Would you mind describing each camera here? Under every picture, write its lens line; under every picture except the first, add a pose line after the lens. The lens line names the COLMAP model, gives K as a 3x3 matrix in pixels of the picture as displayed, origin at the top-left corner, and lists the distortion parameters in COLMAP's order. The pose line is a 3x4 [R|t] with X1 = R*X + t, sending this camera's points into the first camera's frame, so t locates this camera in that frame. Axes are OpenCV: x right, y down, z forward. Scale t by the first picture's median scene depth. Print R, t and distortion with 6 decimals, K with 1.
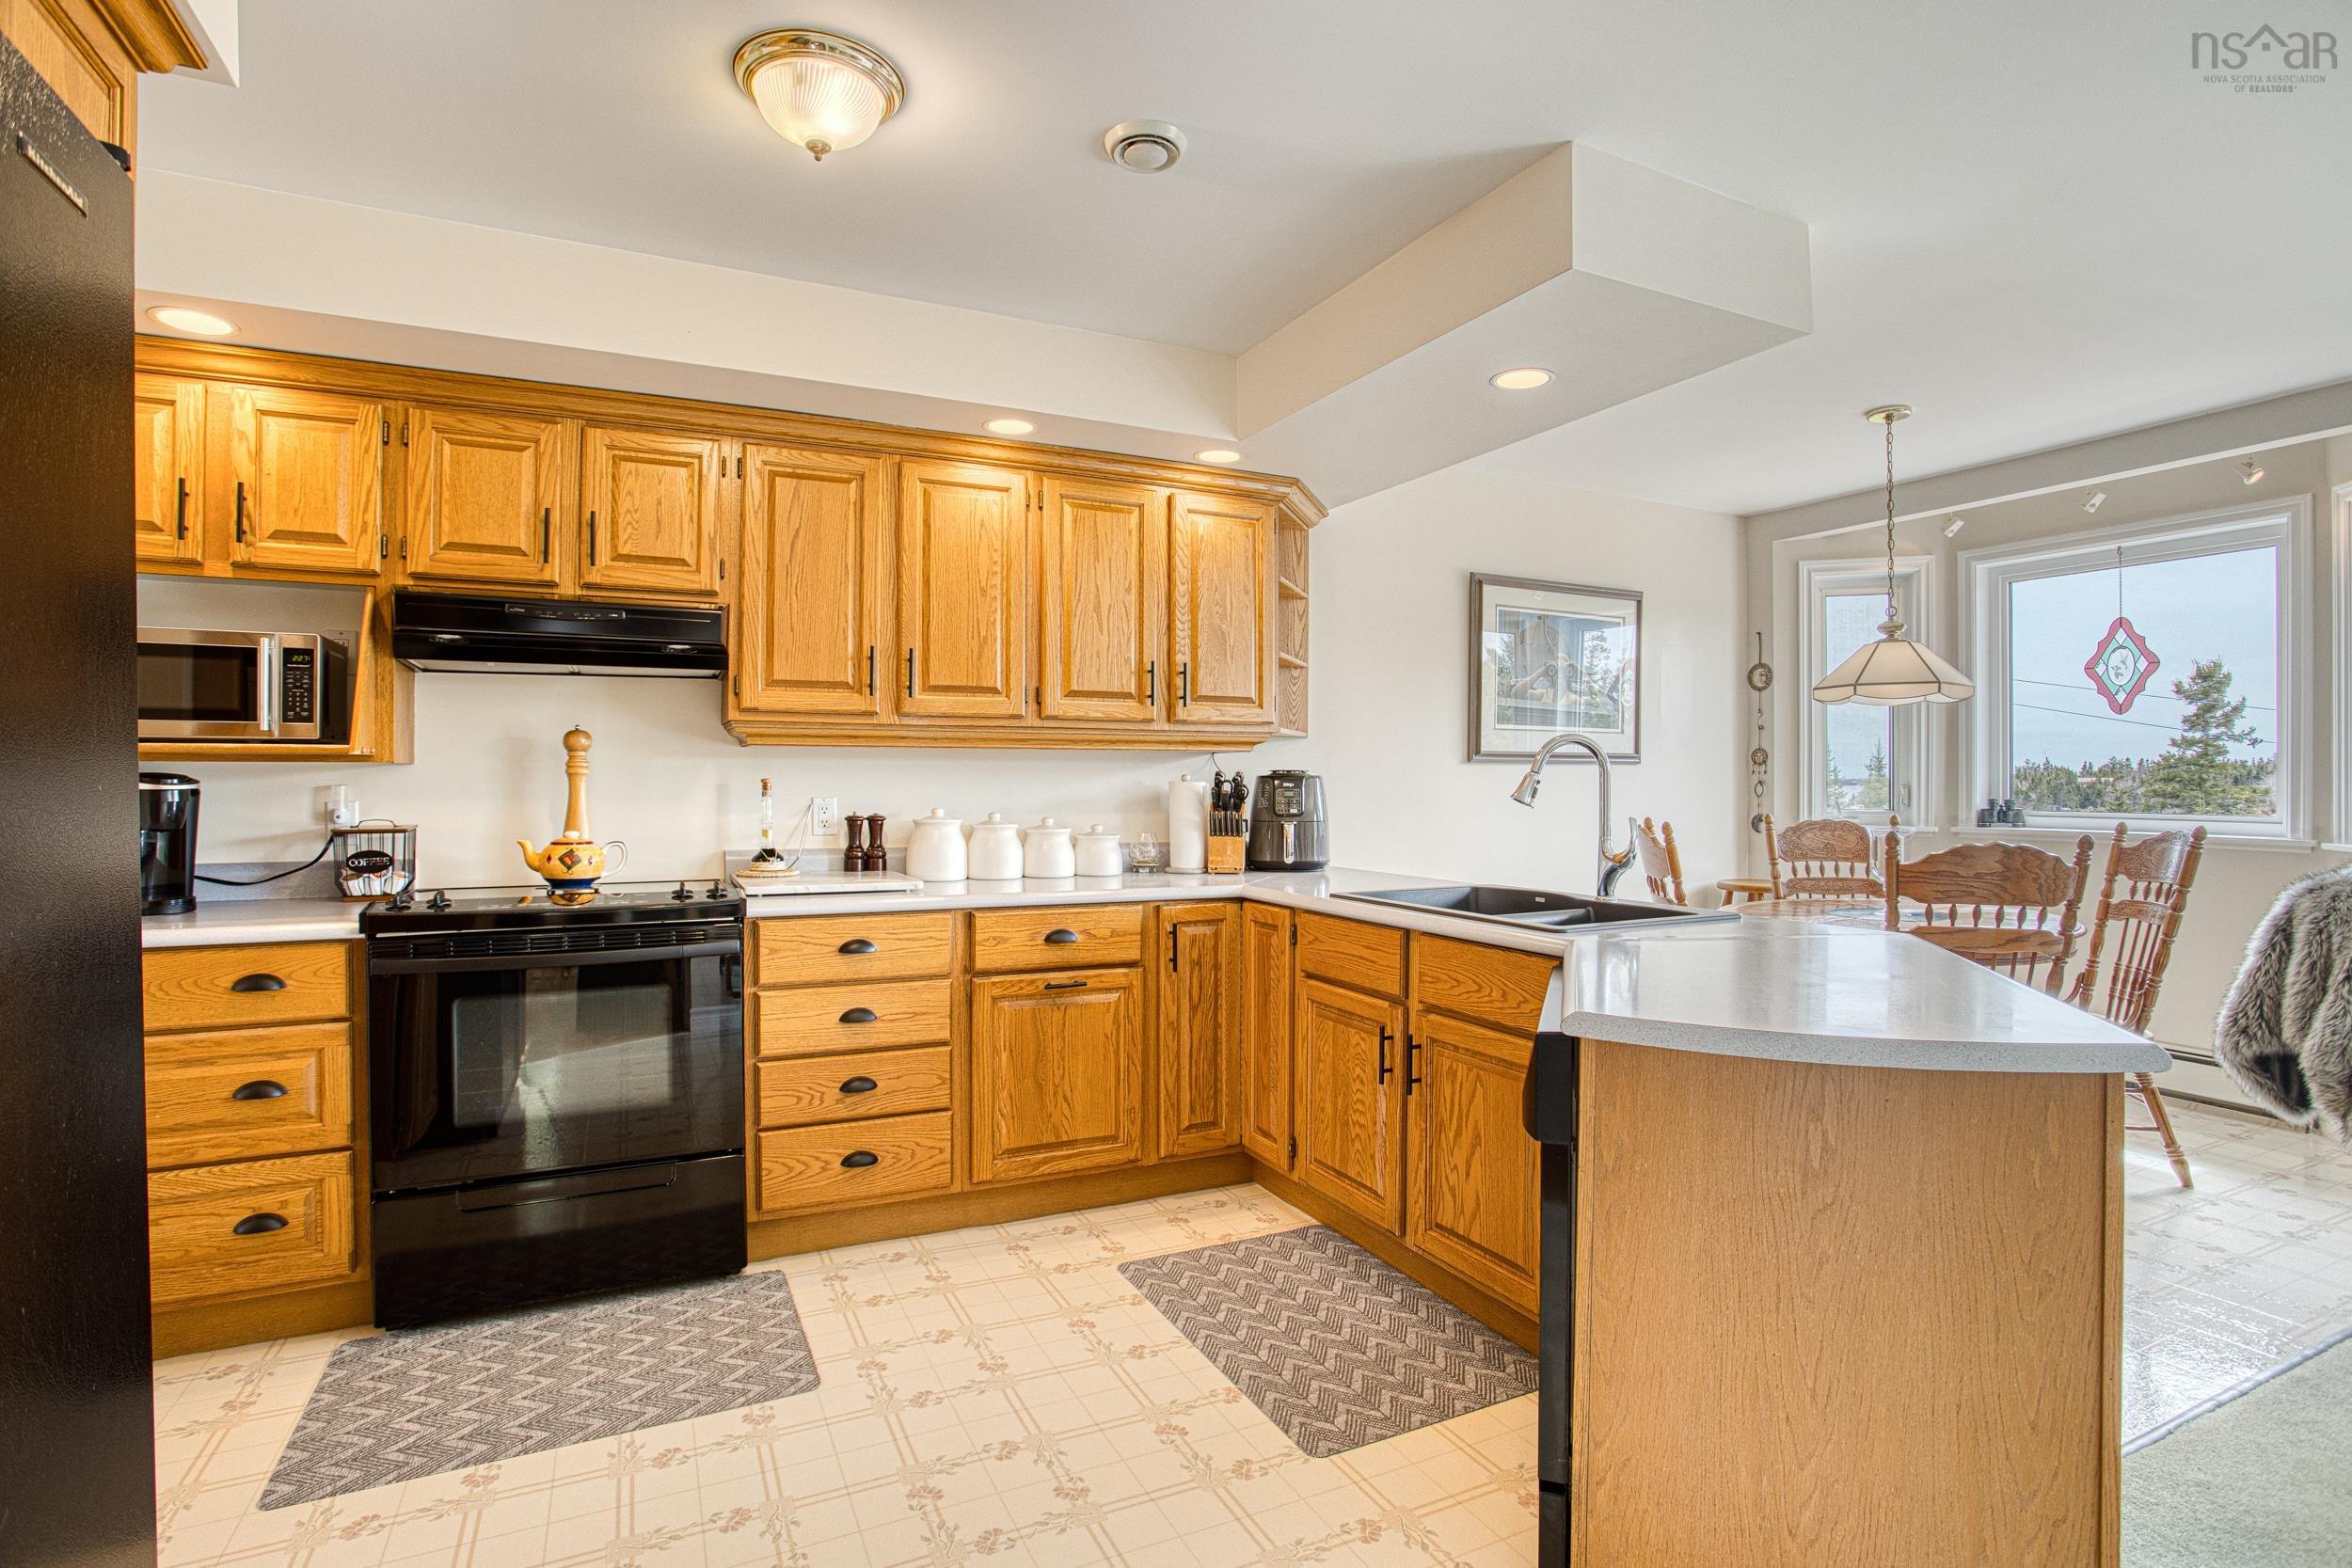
lens RADIAL K [[1151.1, 0, 1187.9], [0, 1151.1, 776.8], [0, 0, 1]] dist [-0.044836, 0.017909]
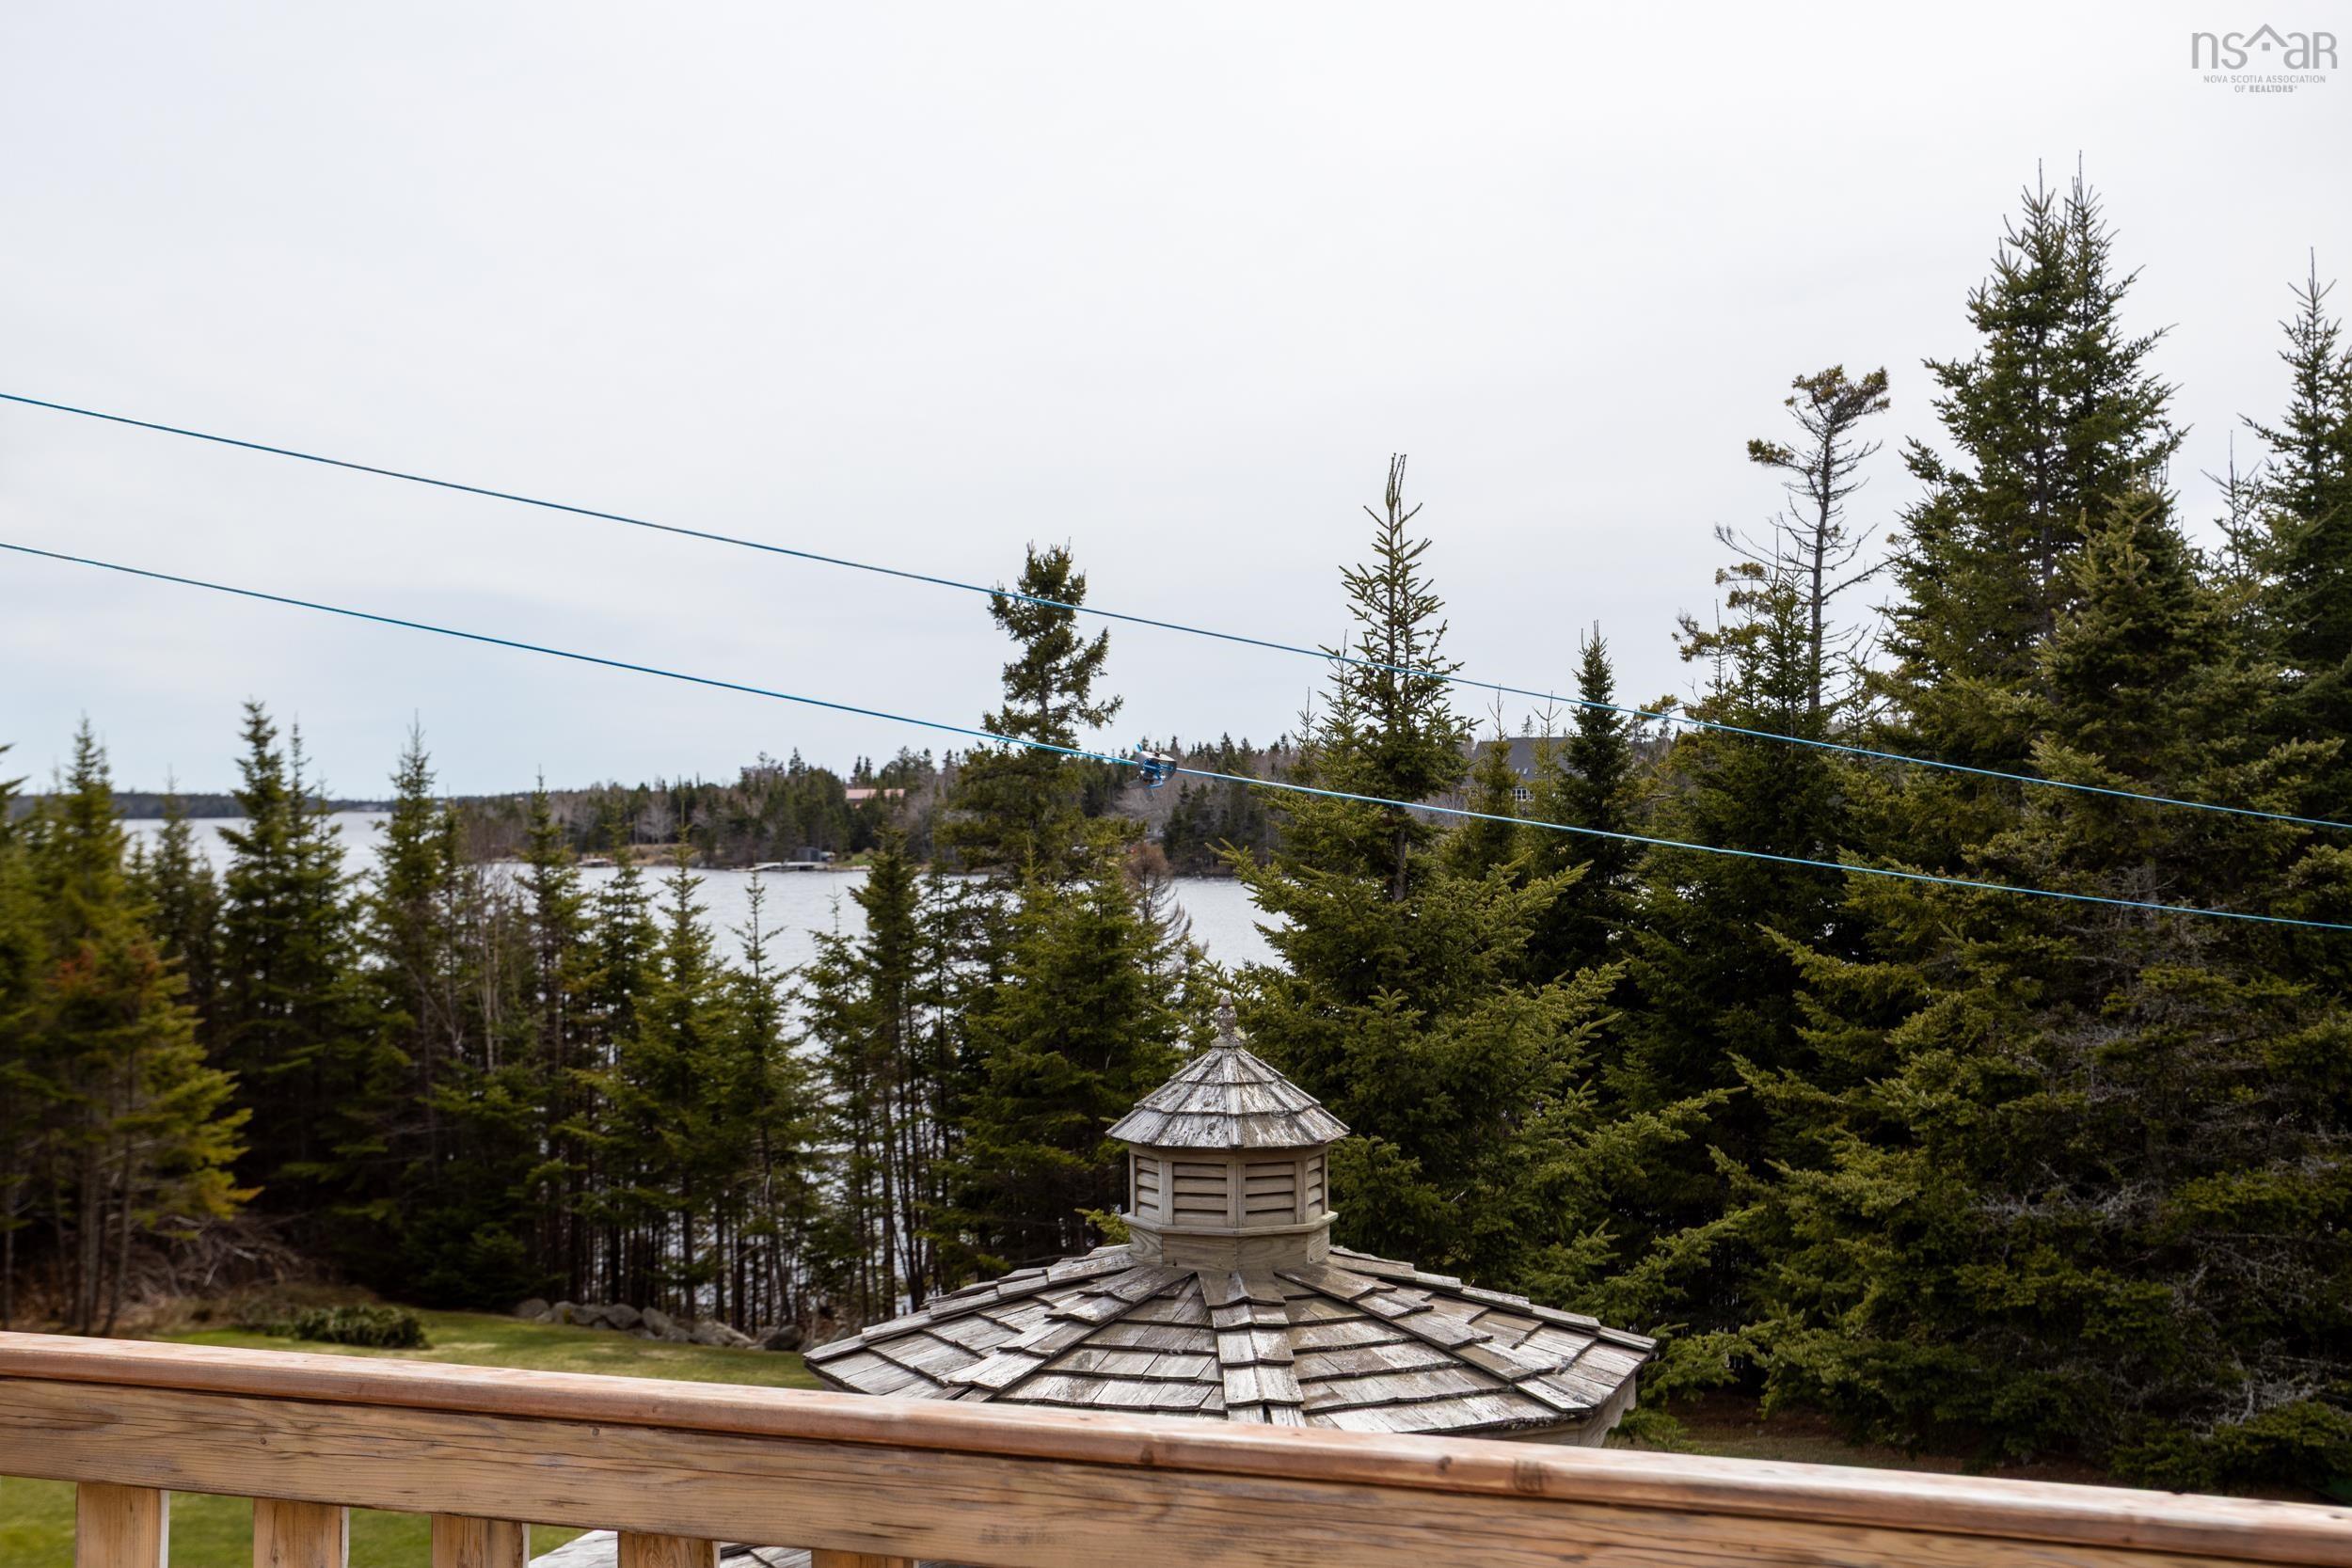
lens RADIAL K [[2821.0, 0, 1177.4], [0, 2821.0, 778.1], [0, 0, 1]] dist [0.063059, 0.000000]
pose [[0.709758, -0.005974, 0.704421, 0.788136], [0.009553, 0.999954, -0.001145, -0.039334], [-0.704381, 0.007542, 0.709782, 0.849605]]
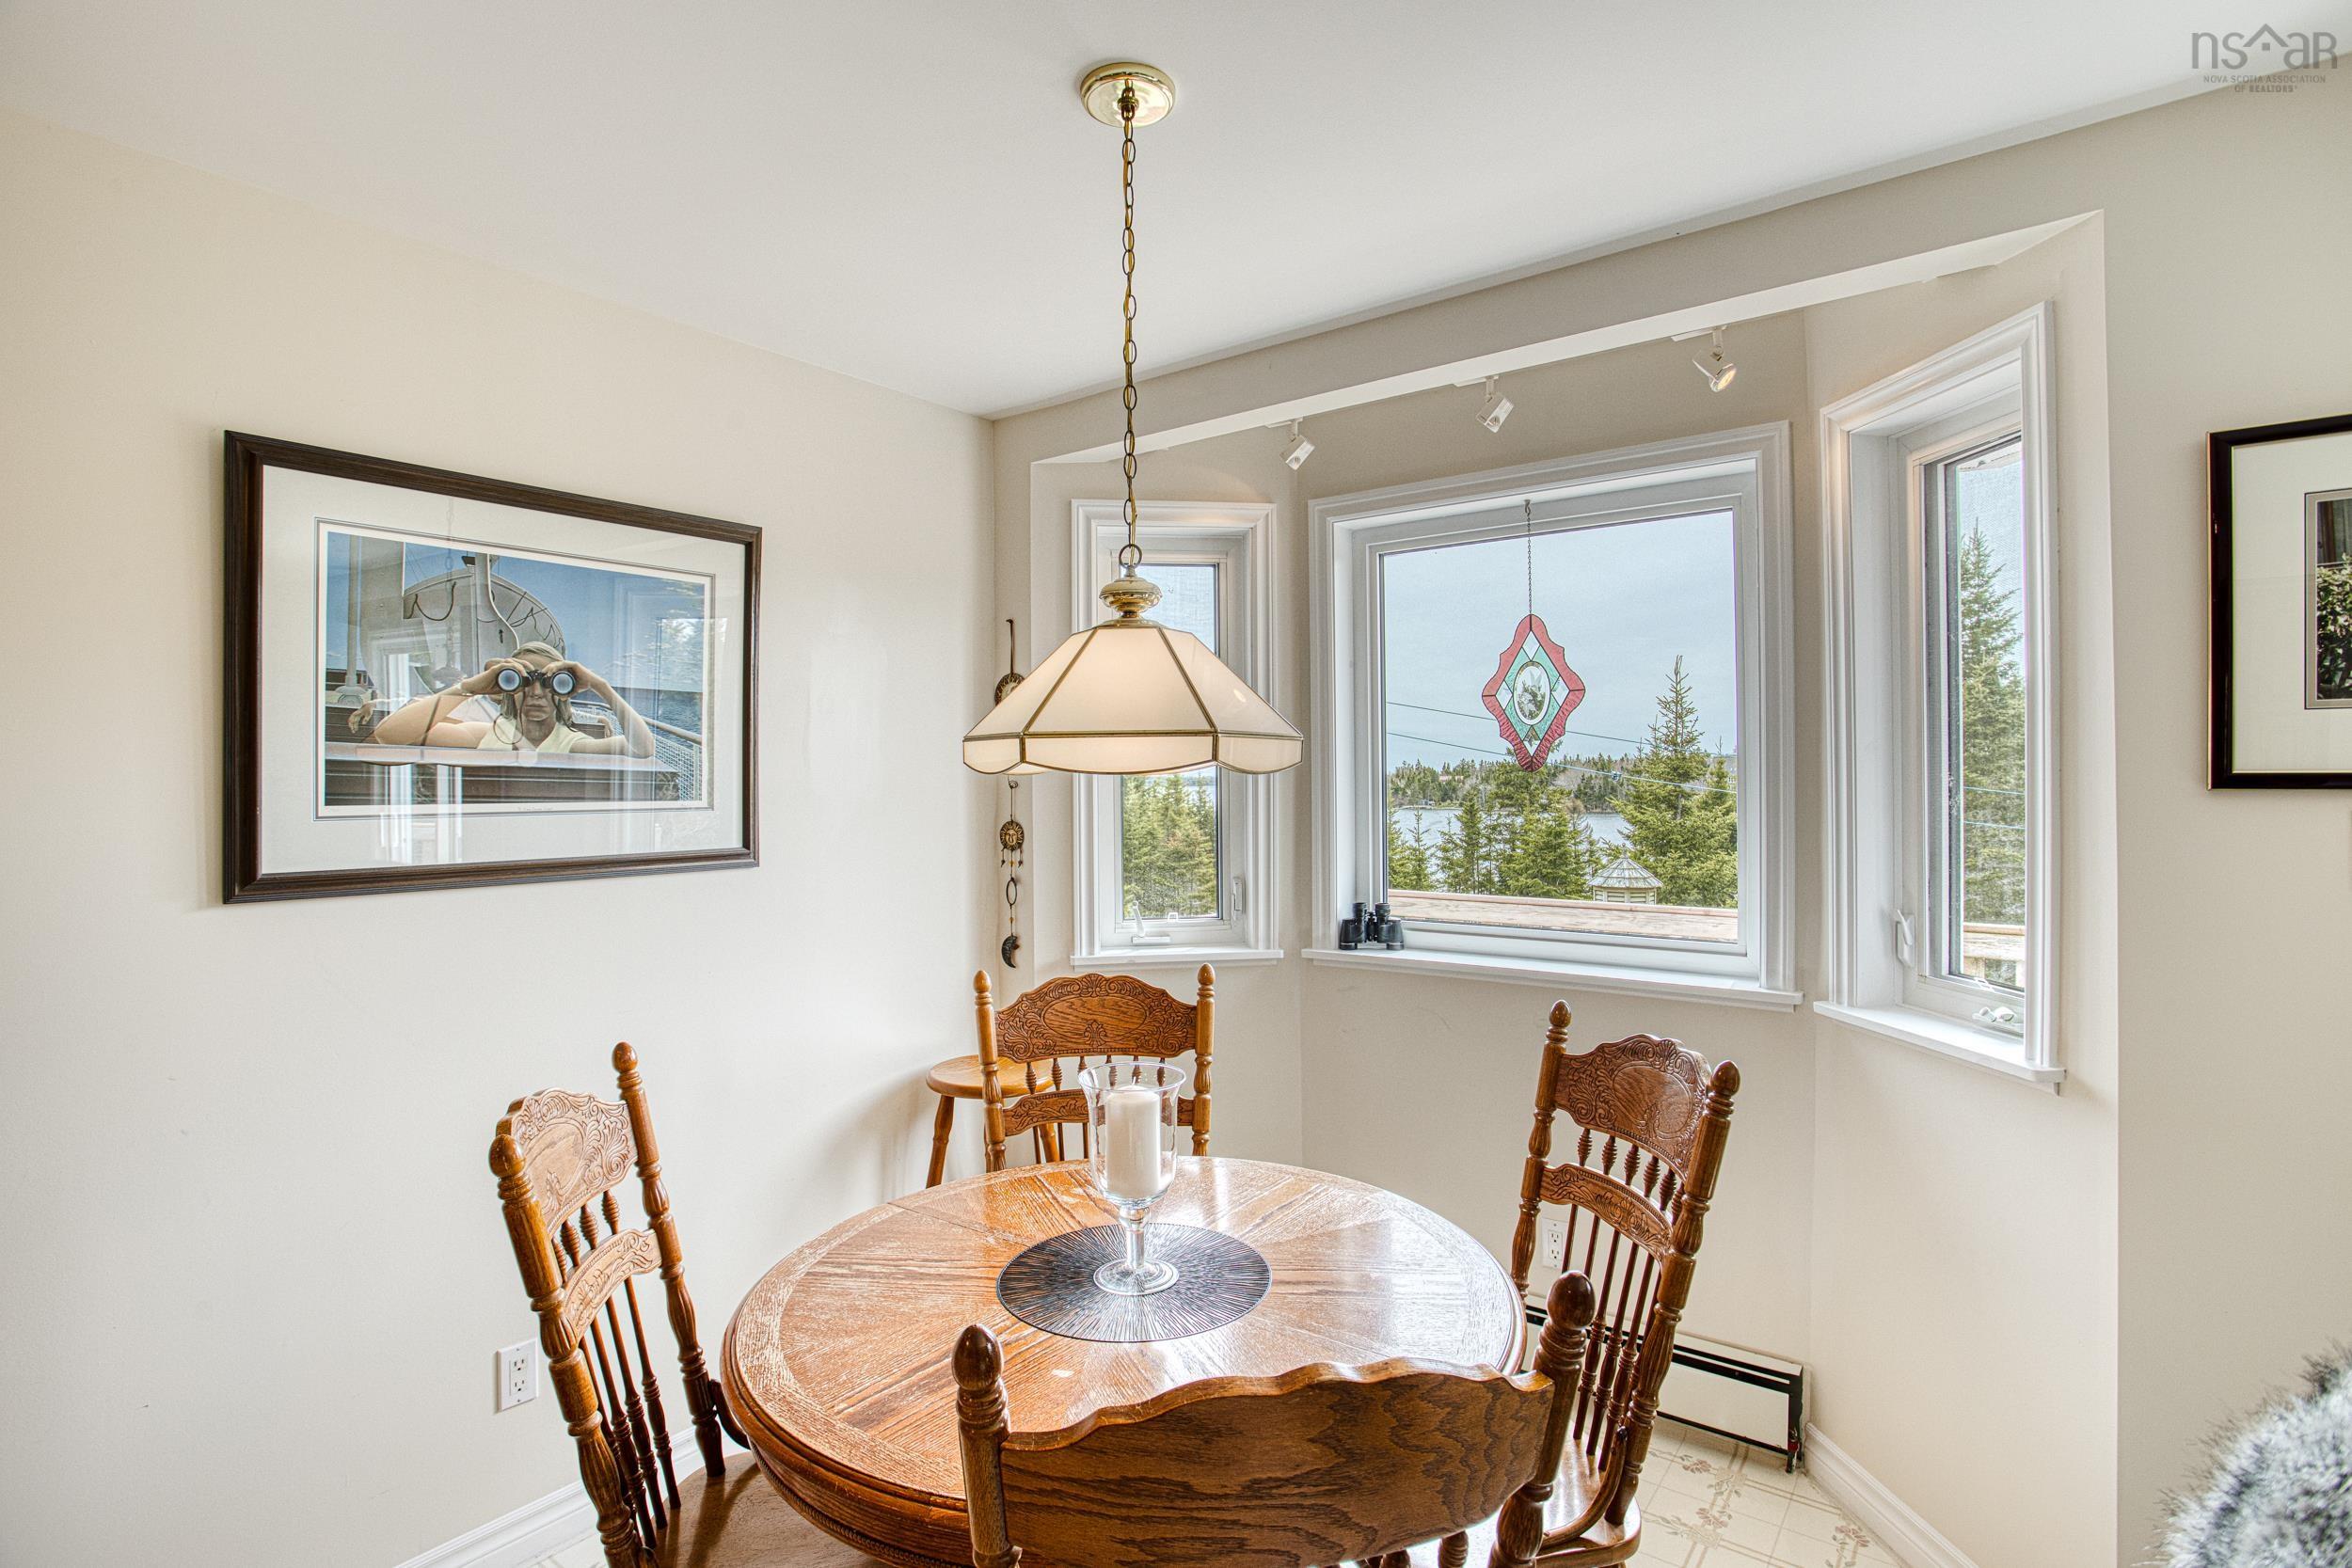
lens RADIAL K [[1151.1, 0, 1192.5], [0, 1151.1, 781.8], [0, 0, 1]] dist [-0.044836, 0.017909]
pose [[0.897245, -0.010258, 0.441415, 0.350727], [0.008933, 0.999947, 0.005078, -0.050314], [-0.441443, -0.000613, 0.897289, 0.472405]]
